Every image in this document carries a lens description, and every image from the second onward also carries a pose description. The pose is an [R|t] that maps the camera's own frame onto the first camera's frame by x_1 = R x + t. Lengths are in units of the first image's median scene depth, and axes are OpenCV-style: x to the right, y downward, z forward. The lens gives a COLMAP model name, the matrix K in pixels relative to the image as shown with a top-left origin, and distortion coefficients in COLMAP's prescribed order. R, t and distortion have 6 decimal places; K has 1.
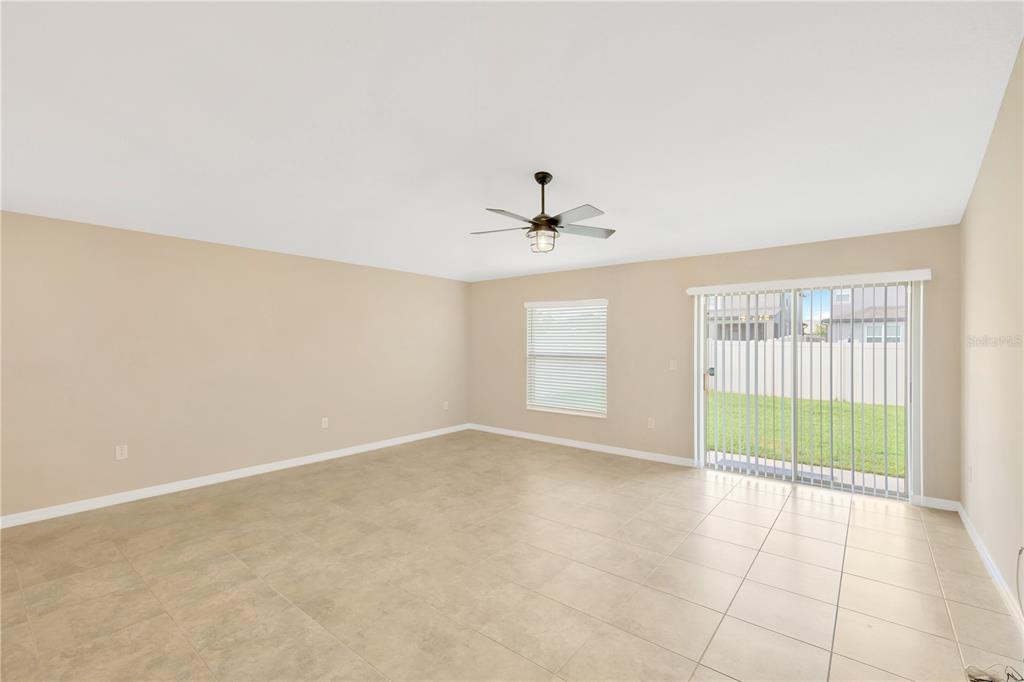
lens RADIAL K [[445.3, 0, 512.1], [0, 445.3, 347.6], [0, 0, 1]] dist [-0.005315, -0.000395]
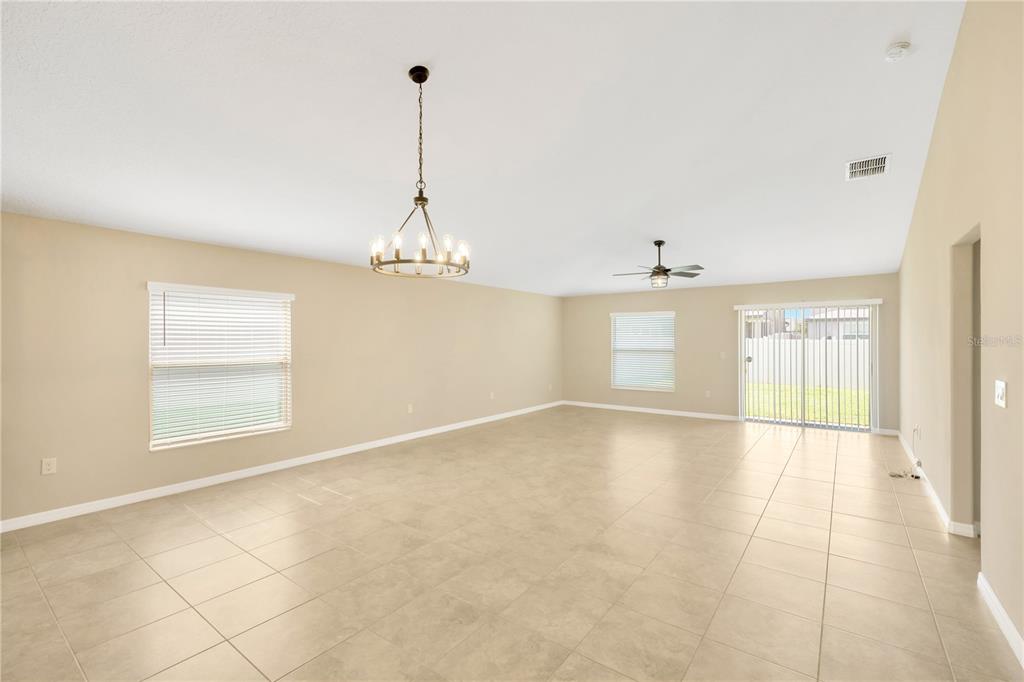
lens RADIAL K [[445.3, 0, 520.5], [0, 445.3, 334.1], [0, 0, 1]] dist [-0.005315, -0.000395]
pose [[0.999127, -0.005285, 0.041443, -0.437168], [0.006414, 0.999611, -0.027144, 0.004715], [-0.041283, 0.027386, 0.998772, -0.553249]]
